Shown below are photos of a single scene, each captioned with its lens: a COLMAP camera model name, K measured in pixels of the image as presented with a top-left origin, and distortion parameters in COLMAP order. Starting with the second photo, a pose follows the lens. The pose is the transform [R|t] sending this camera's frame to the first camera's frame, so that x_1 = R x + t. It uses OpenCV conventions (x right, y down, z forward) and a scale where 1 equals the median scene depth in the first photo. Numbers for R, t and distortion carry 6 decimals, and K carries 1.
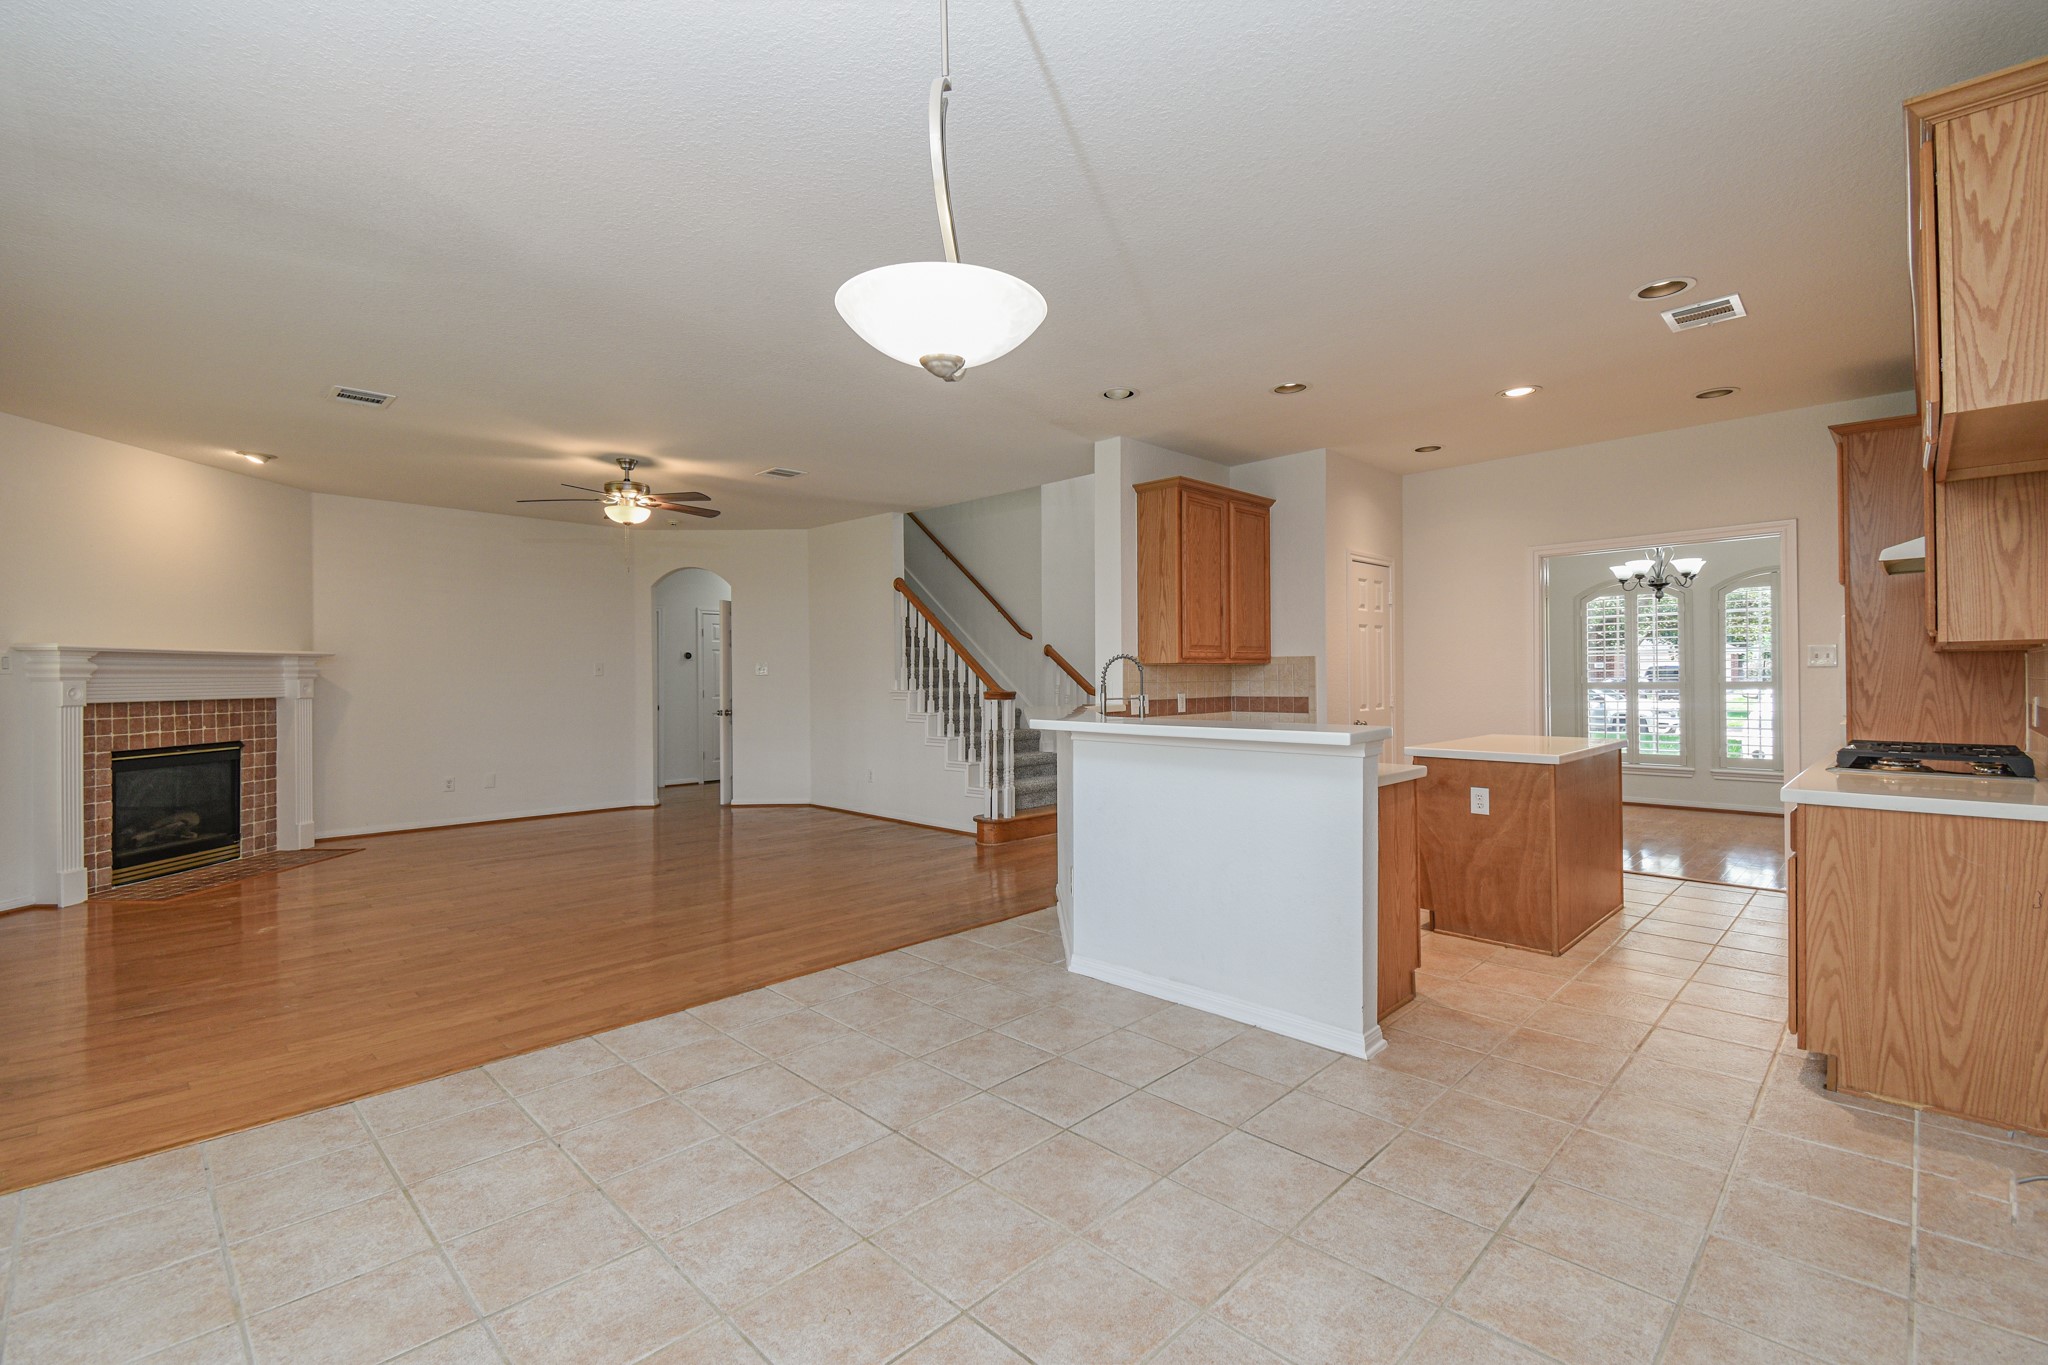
lens RADIAL K [[893.8, 0, 1000.7], [0, 893.8, 681.2], [0, 0, 1]] dist [0.042518, -0.025059]
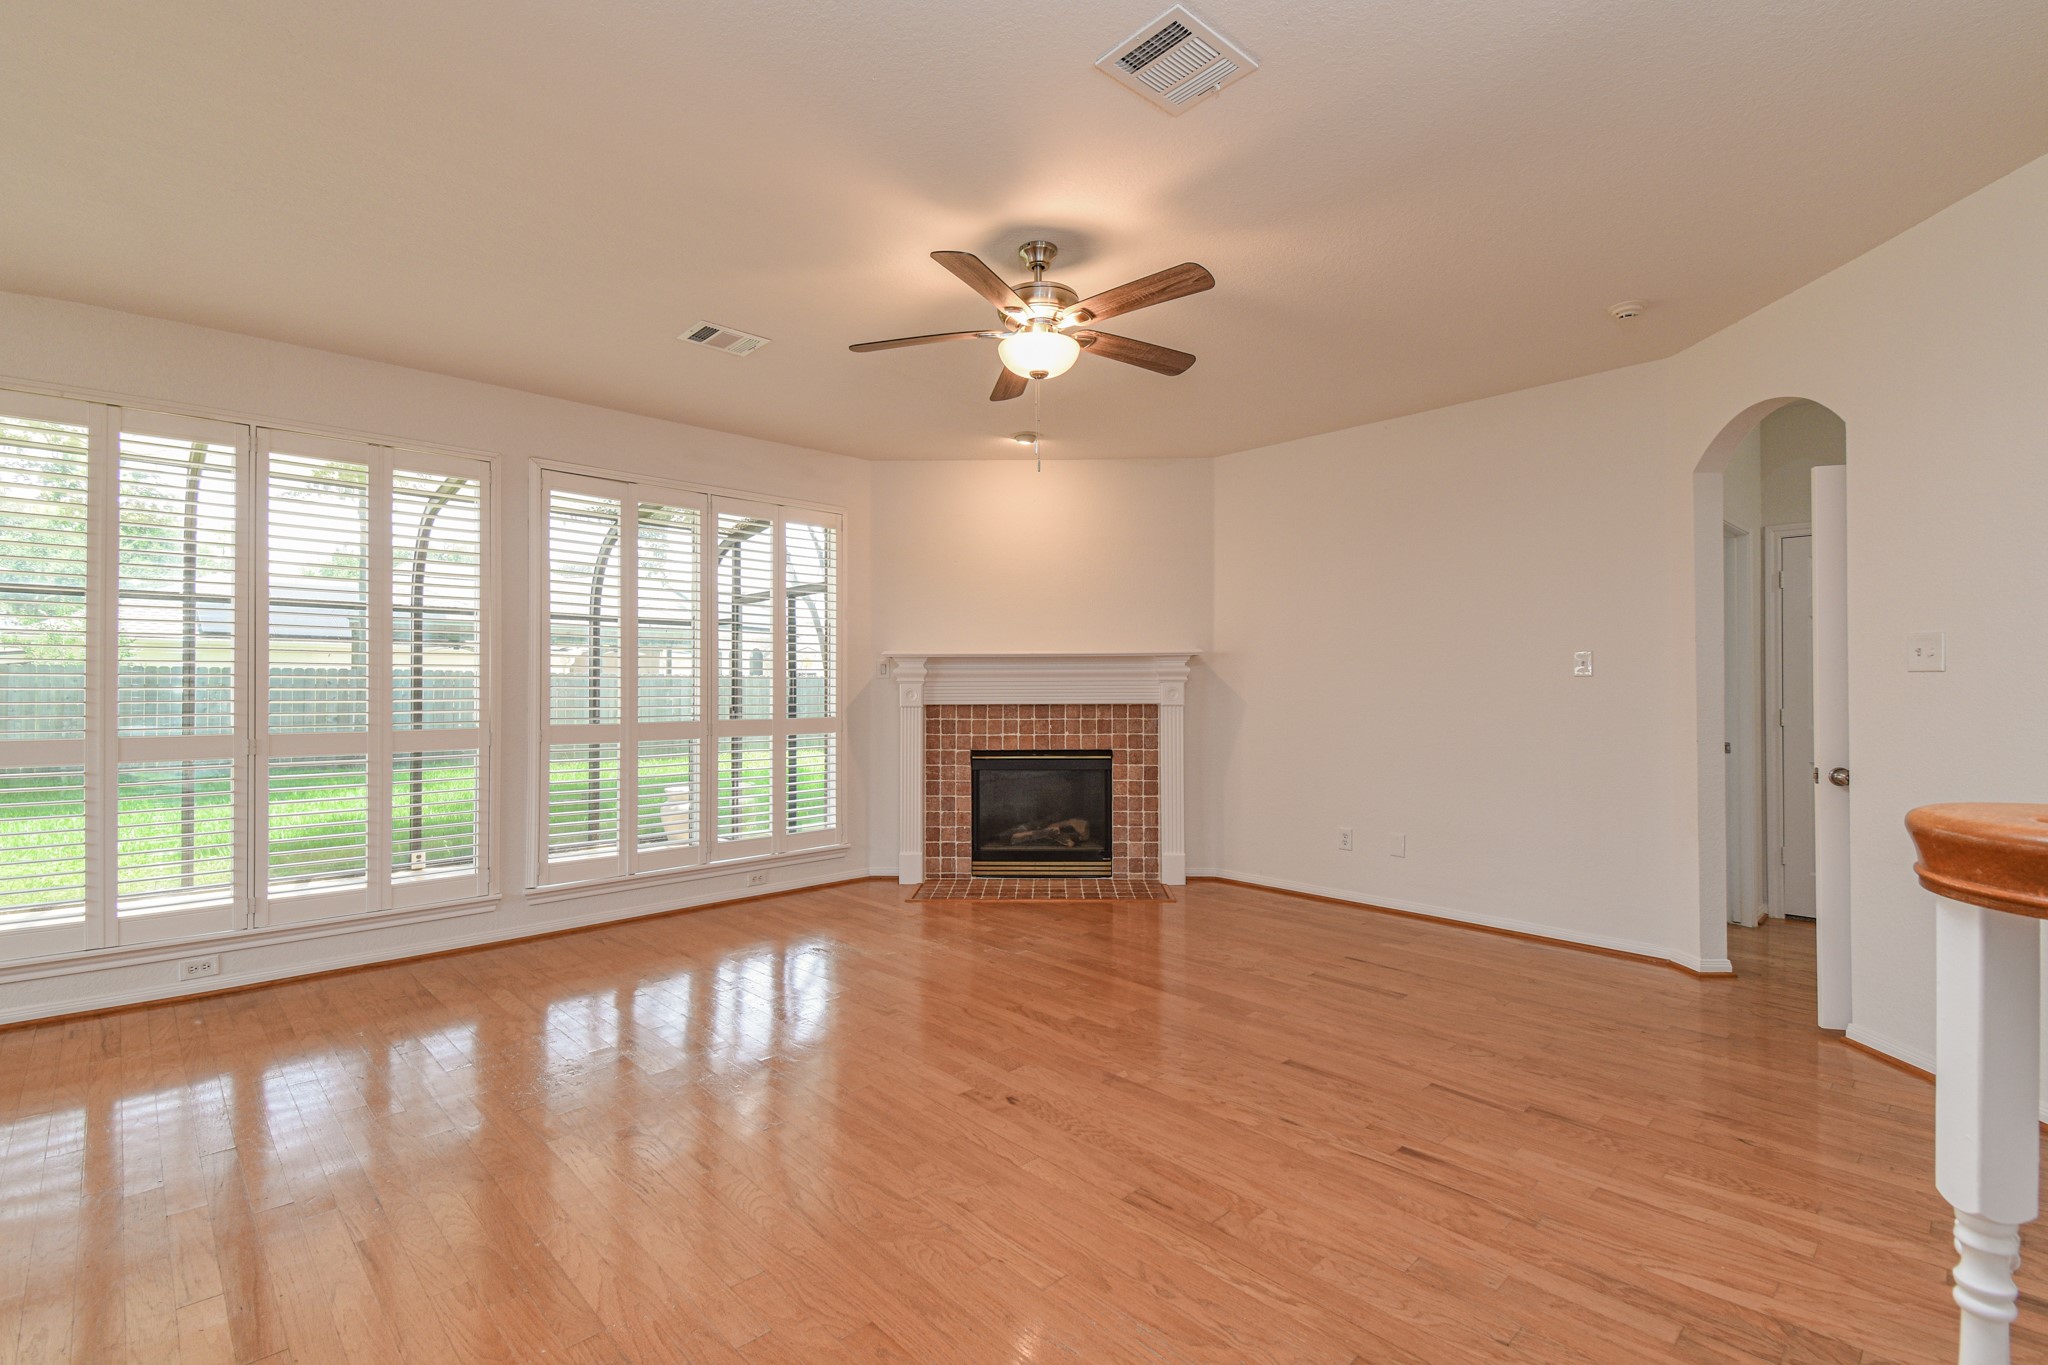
lens RADIAL K [[900.1, 0, 1012.4], [0, 900.1, 677.1], [0, 0, 1]] dist [0.034342, -0.022053]
pose [[-0.011575, 0.000066, -0.999933, 0.079564], [-0.001635, 0.999999, 0.000085, -0.008282], [0.999932, 0.001636, -0.011574, 0.974018]]
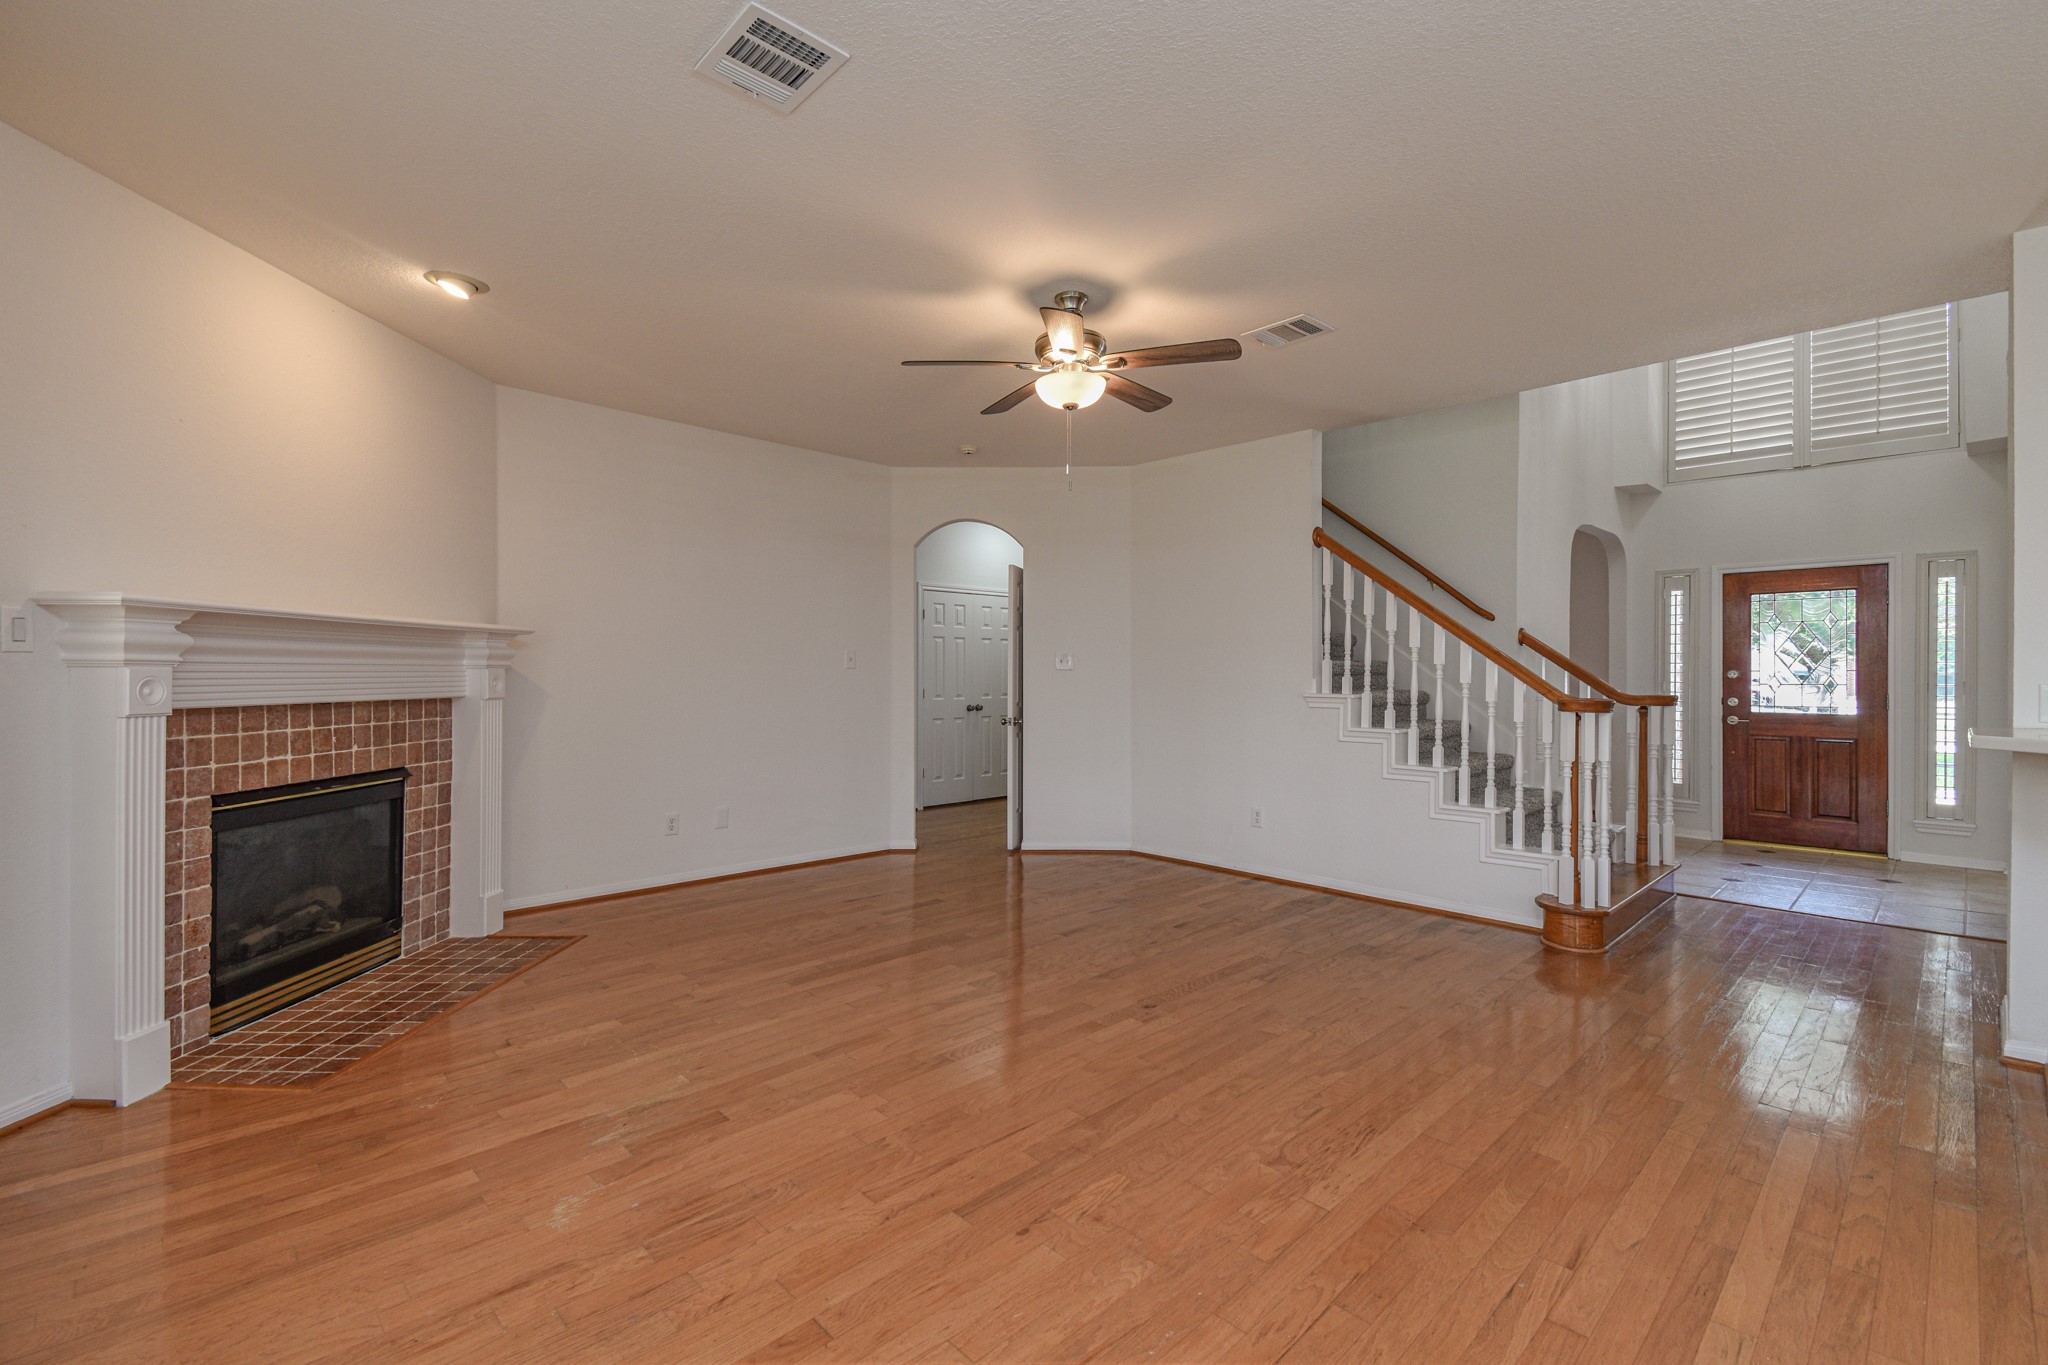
lens RADIAL K [[900.1, 0, 1012.4], [0, 900.1, 677.1], [0, 0, 1]] dist [0.034342, -0.022053]
pose [[0.999768, 0.010828, -0.018644, -0.440959], [-0.010841, 0.999941, -0.000591, 0.000366], [0.018636, 0.000793, 0.999826, 0.416378]]
